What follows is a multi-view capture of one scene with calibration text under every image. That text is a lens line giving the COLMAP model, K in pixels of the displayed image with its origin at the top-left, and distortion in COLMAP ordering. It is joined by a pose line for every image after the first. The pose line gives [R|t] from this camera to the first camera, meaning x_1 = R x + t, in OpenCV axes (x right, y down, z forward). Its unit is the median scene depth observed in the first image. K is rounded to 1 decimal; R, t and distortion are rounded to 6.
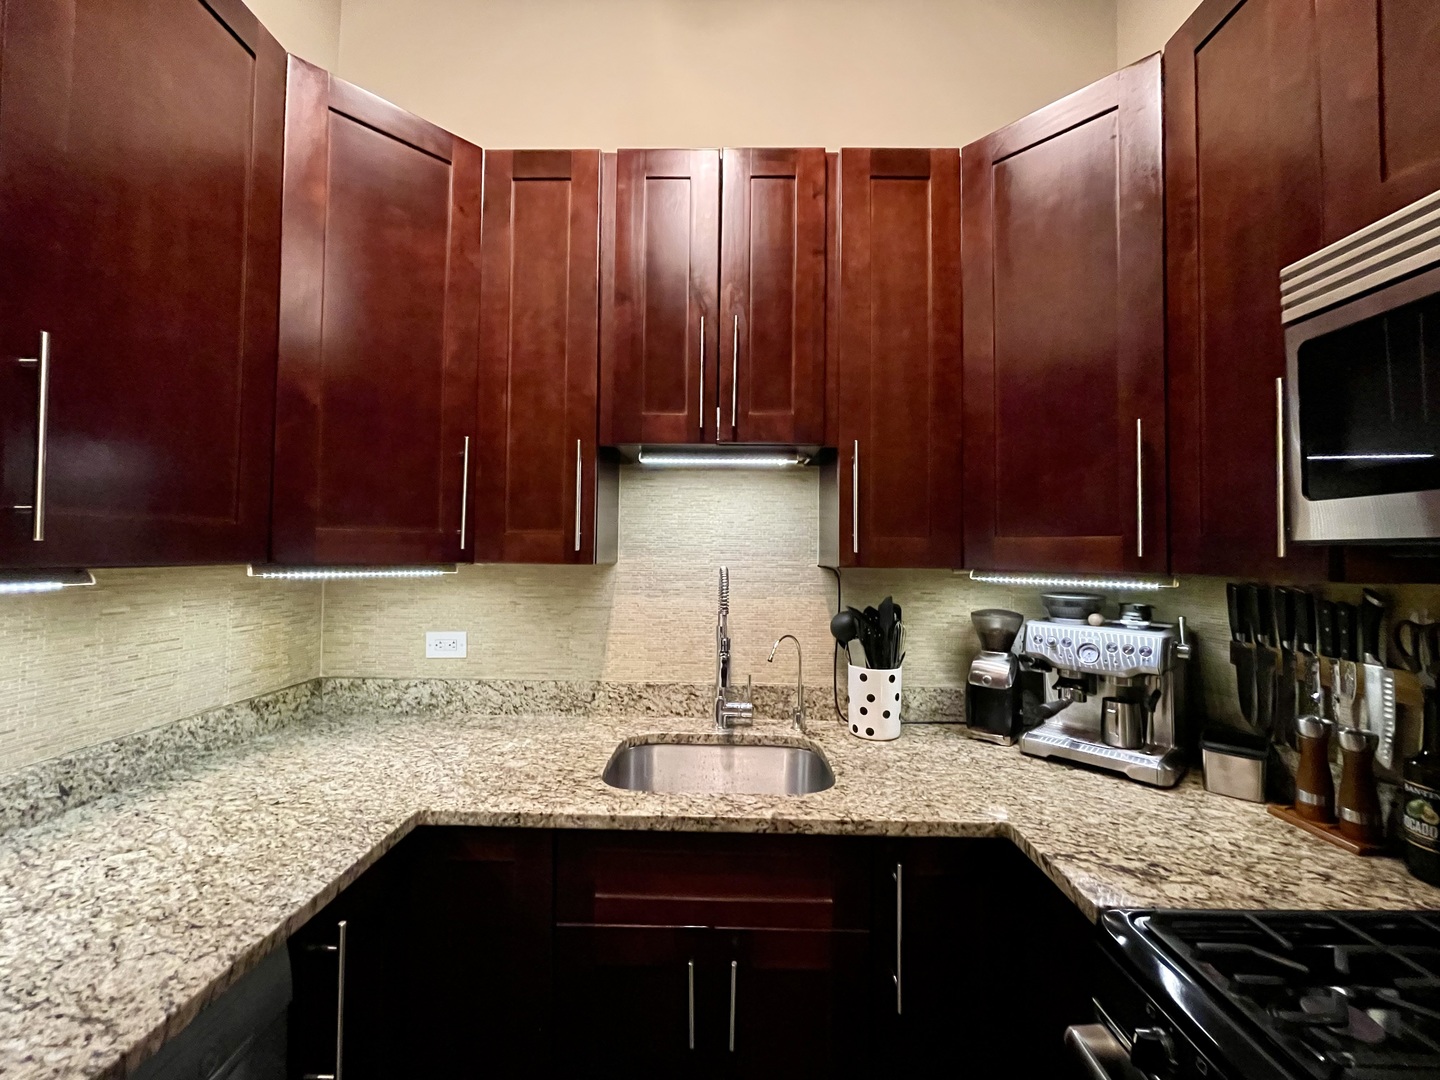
lens RADIAL K [[579.5, 0, 719.8], [0, 579.5, 533.3], [0, 0, 1]] dist [-0.003655, -0.000098]
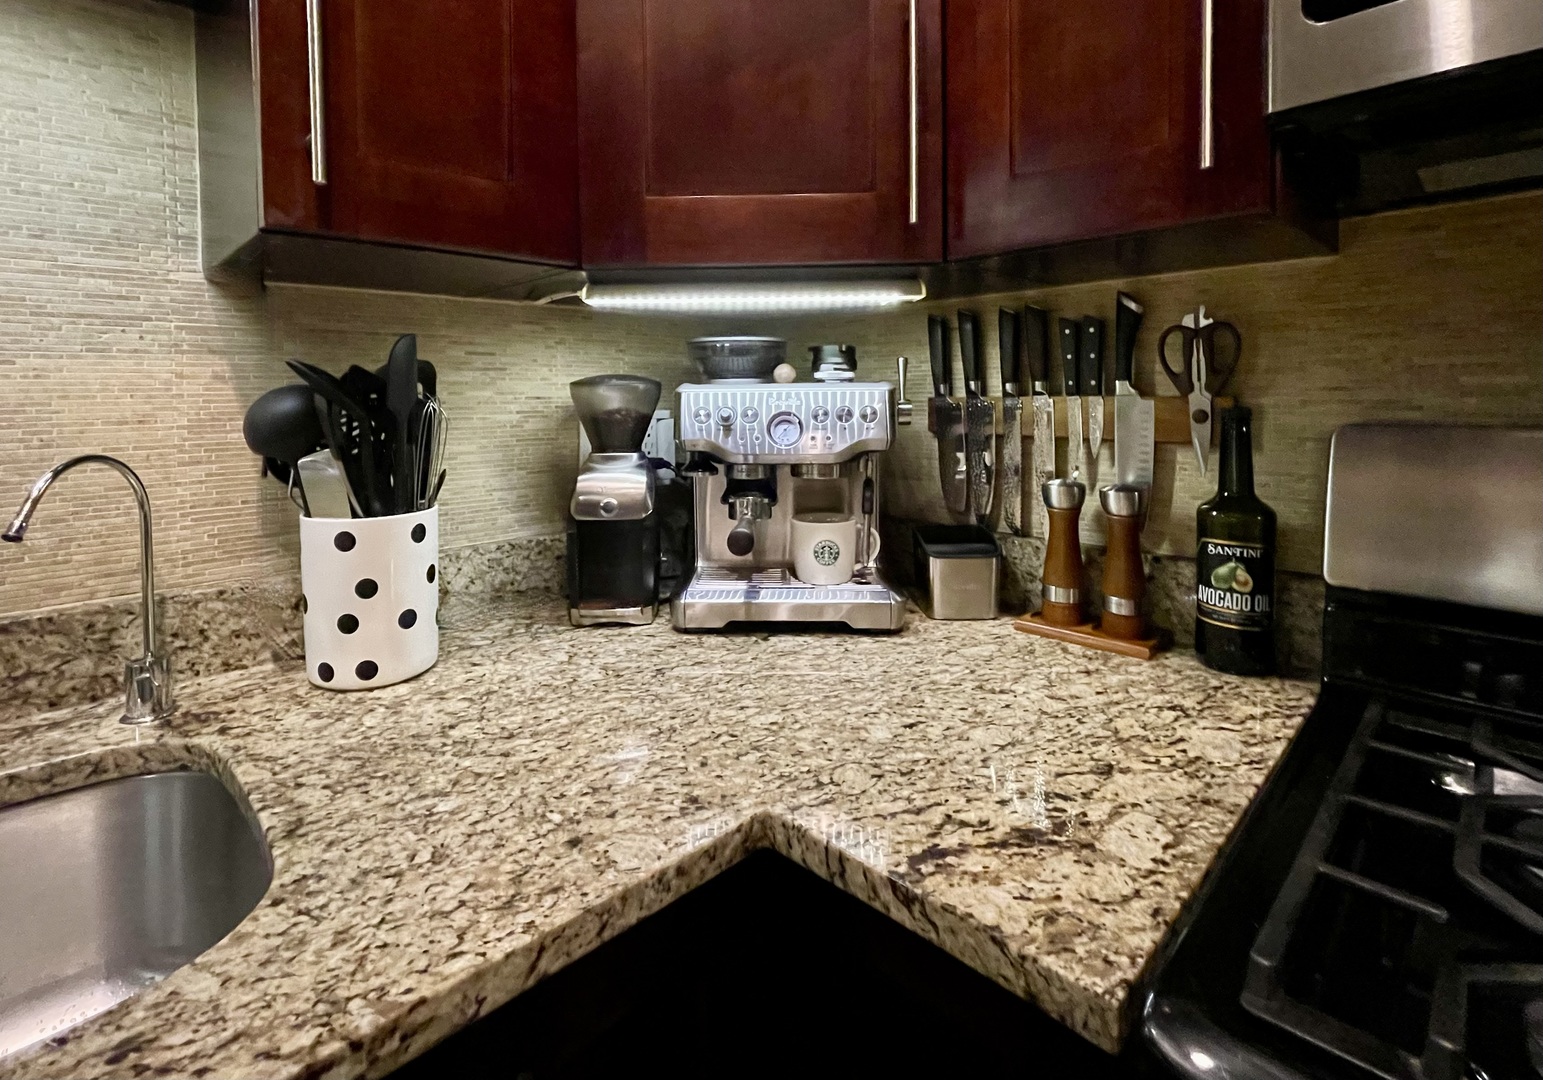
lens RADIAL K [[736.1, 0, 744.2], [0, 736.1, 413.4], [0, 0, 1]] dist [-0.004144, 0.000484]
pose [[0.711083, -0.040025, 0.701968, 0.098766], [-0.002169, 0.998249, 0.059116, 0.140254], [-0.703105, -0.043559, 0.709751, 0.486088]]
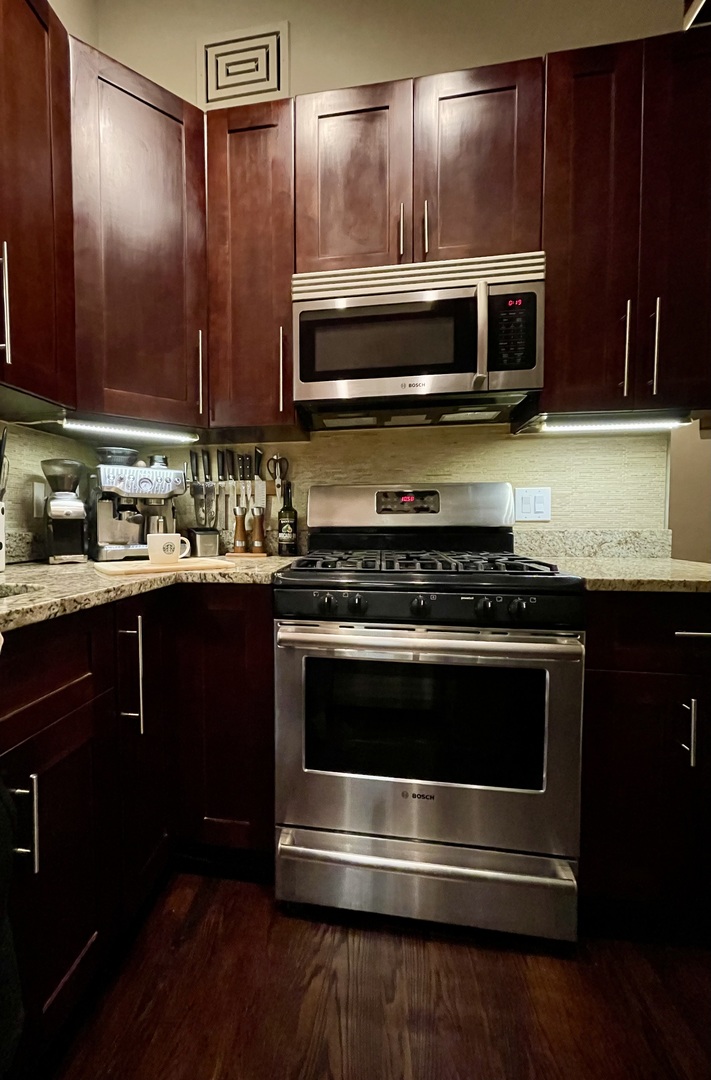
lens RADIAL K [[439.4, 0, 315.7], [0, 439.4, 539.8], [0, 0, 1]] dist [-0.000579, -0.000061]
pose [[0.129980, -0.044729, 0.990507, -0.407234], [-0.024471, 0.998533, 0.048303, 0.267233], [-0.991215, -0.030517, 0.128695, 0.388186]]
